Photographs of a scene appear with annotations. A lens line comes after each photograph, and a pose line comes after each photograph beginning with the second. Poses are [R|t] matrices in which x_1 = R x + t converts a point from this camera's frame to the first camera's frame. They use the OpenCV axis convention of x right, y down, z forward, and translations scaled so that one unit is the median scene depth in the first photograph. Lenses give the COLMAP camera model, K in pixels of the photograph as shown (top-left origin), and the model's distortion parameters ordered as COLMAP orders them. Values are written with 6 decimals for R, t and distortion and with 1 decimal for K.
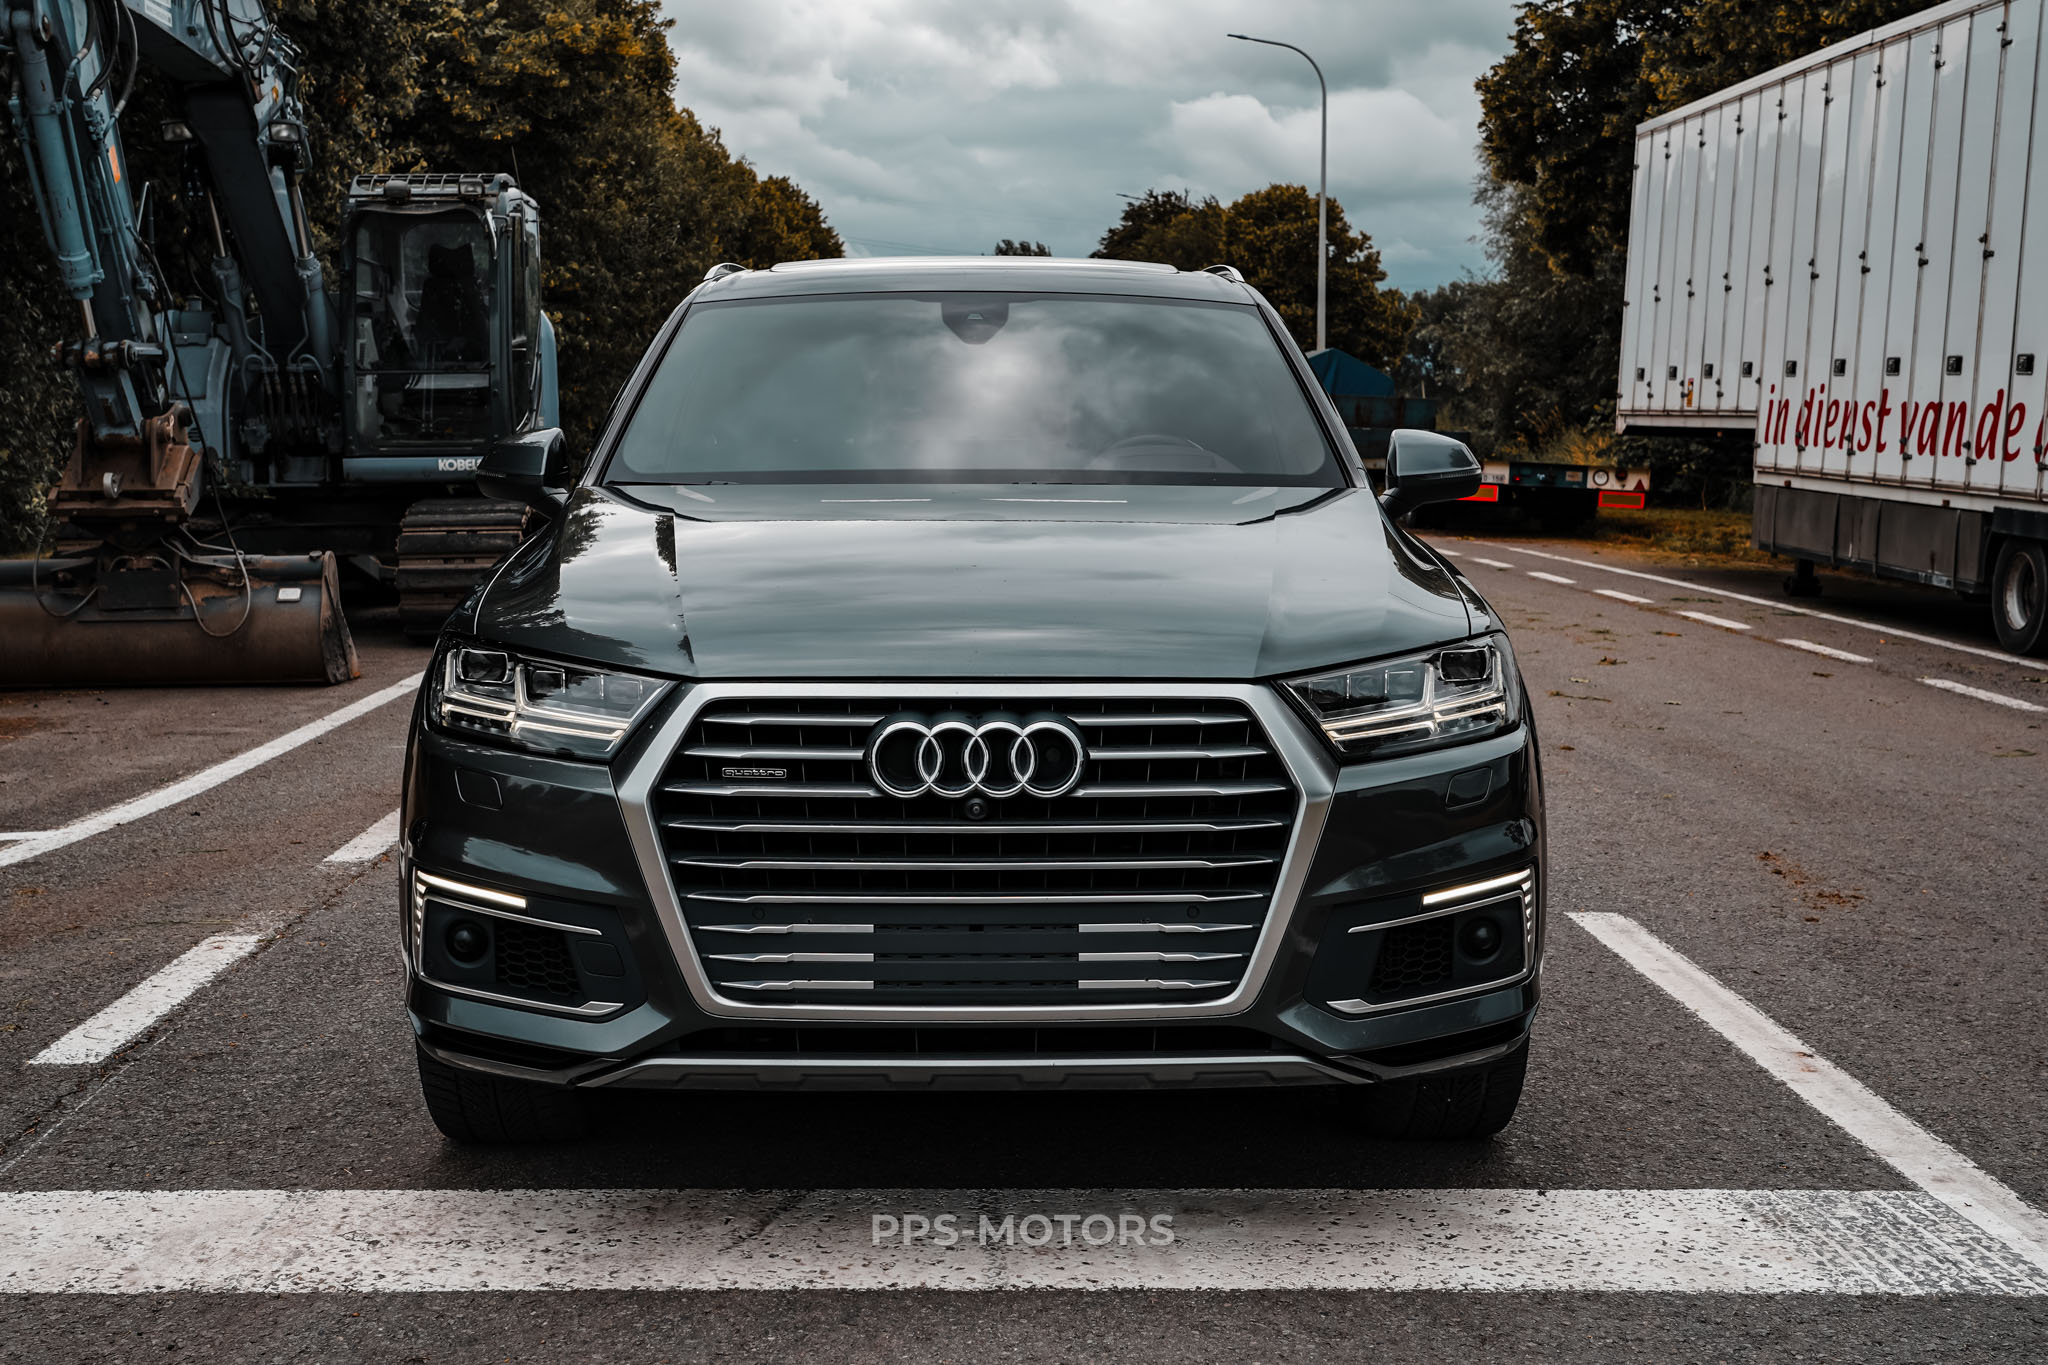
lens RADIAL K [[2602.9, 0, 1023.8], [0, 2602.9, 643.4], [0, 0, 1]] dist [0.097580, 0.000000]
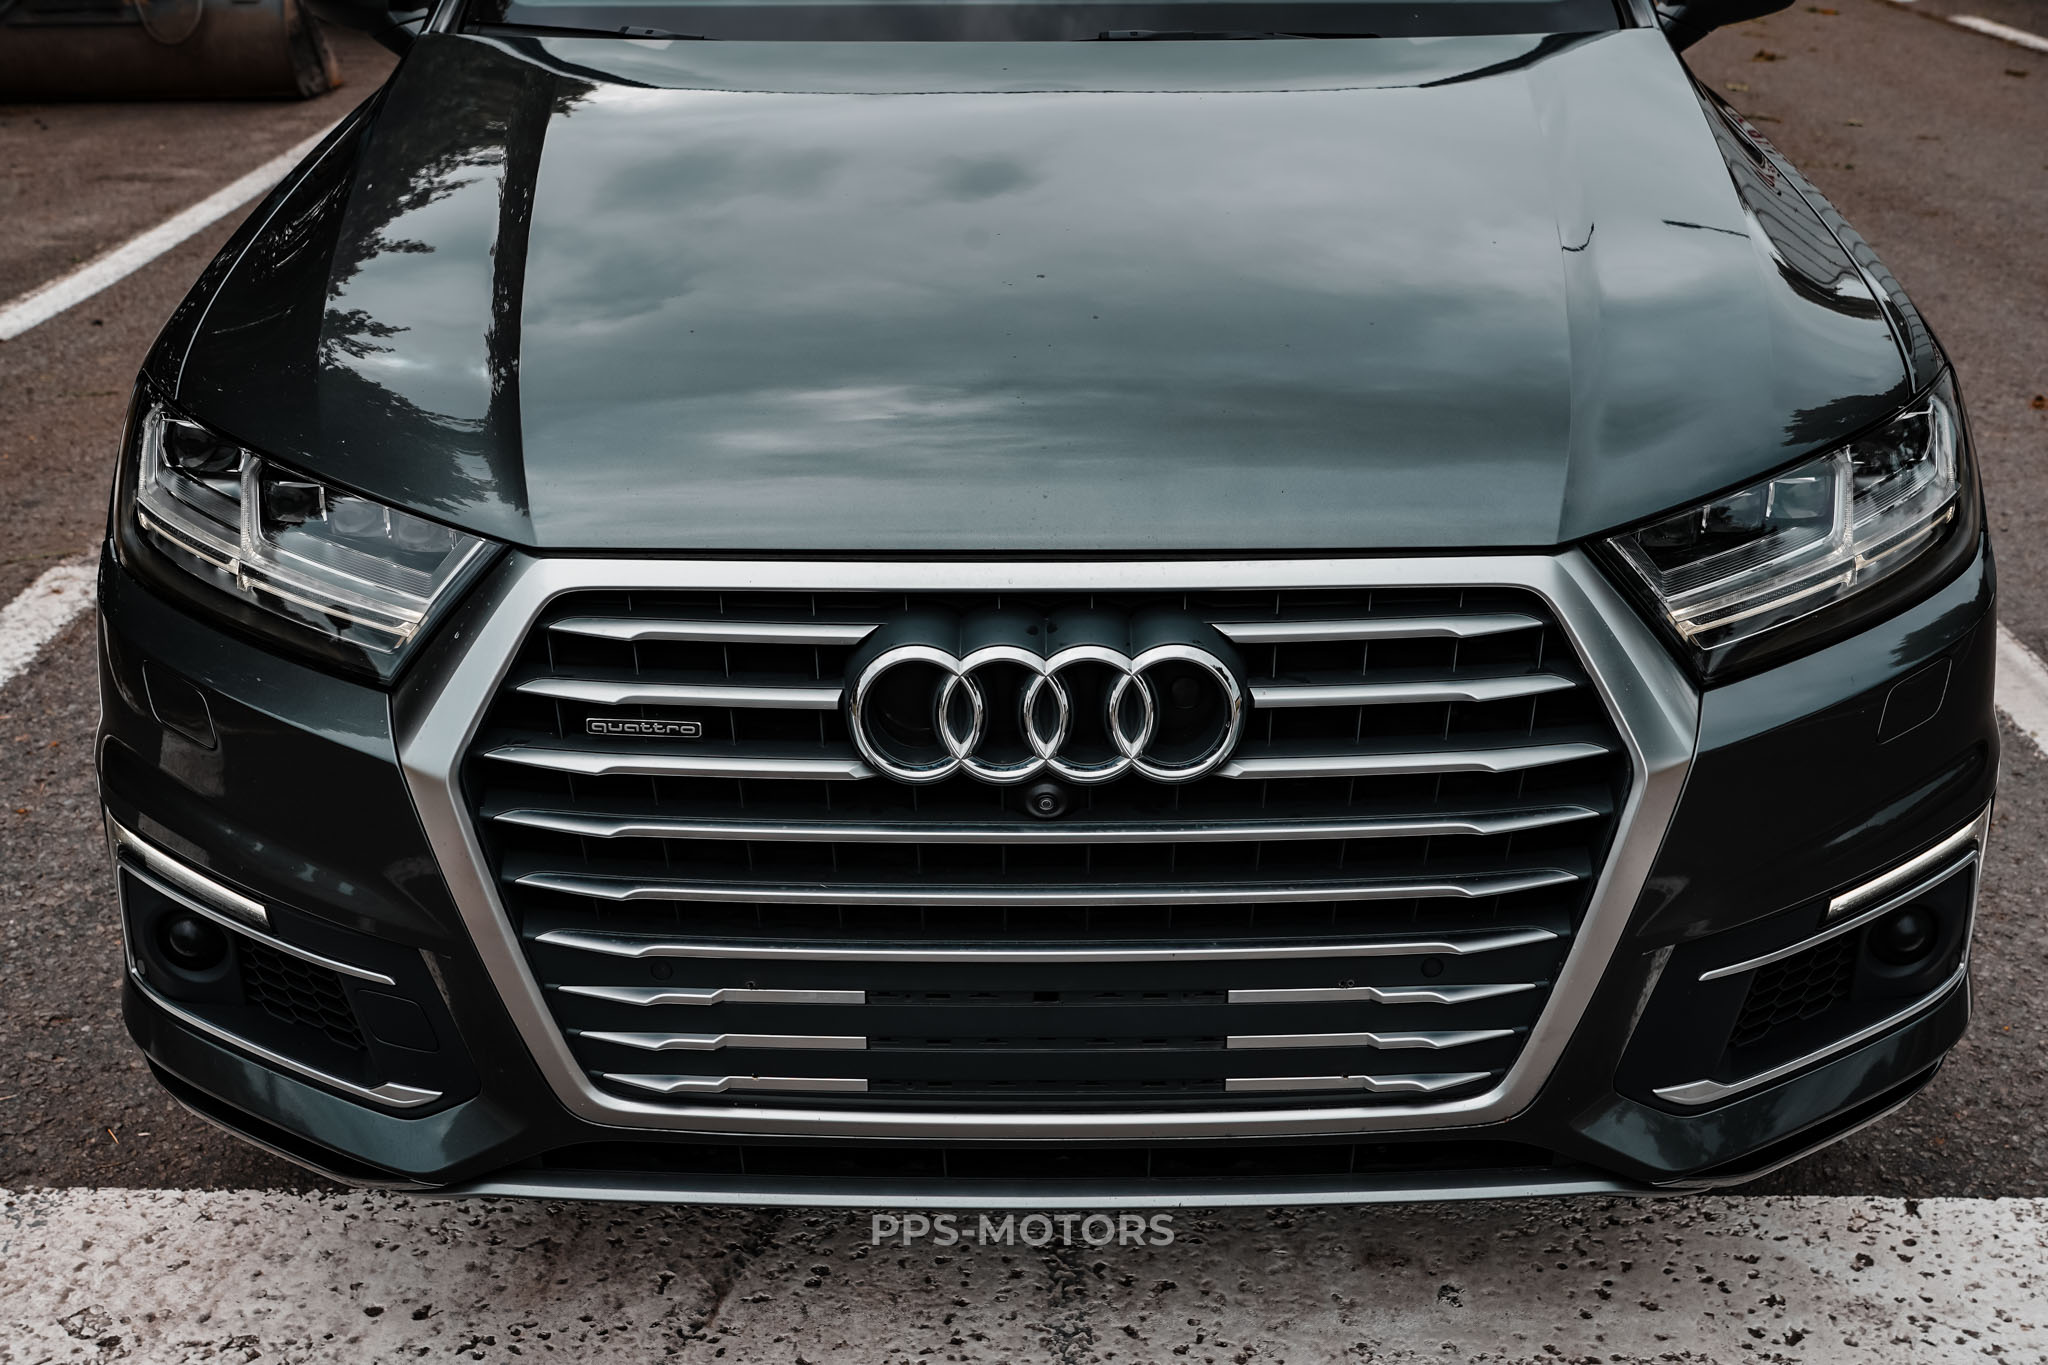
lens RADIAL K [[2483.0, 0, 1027.9], [0, 2483.0, 672.1], [0, 0, 1]] dist [0.054079, 0.000000]
pose [[0.999734, 0.002520, -0.022912, -0.009662], [0.003957, 0.960481, 0.278318, -0.103375], [0.022708, -0.278335, 0.960216, 0.481111]]
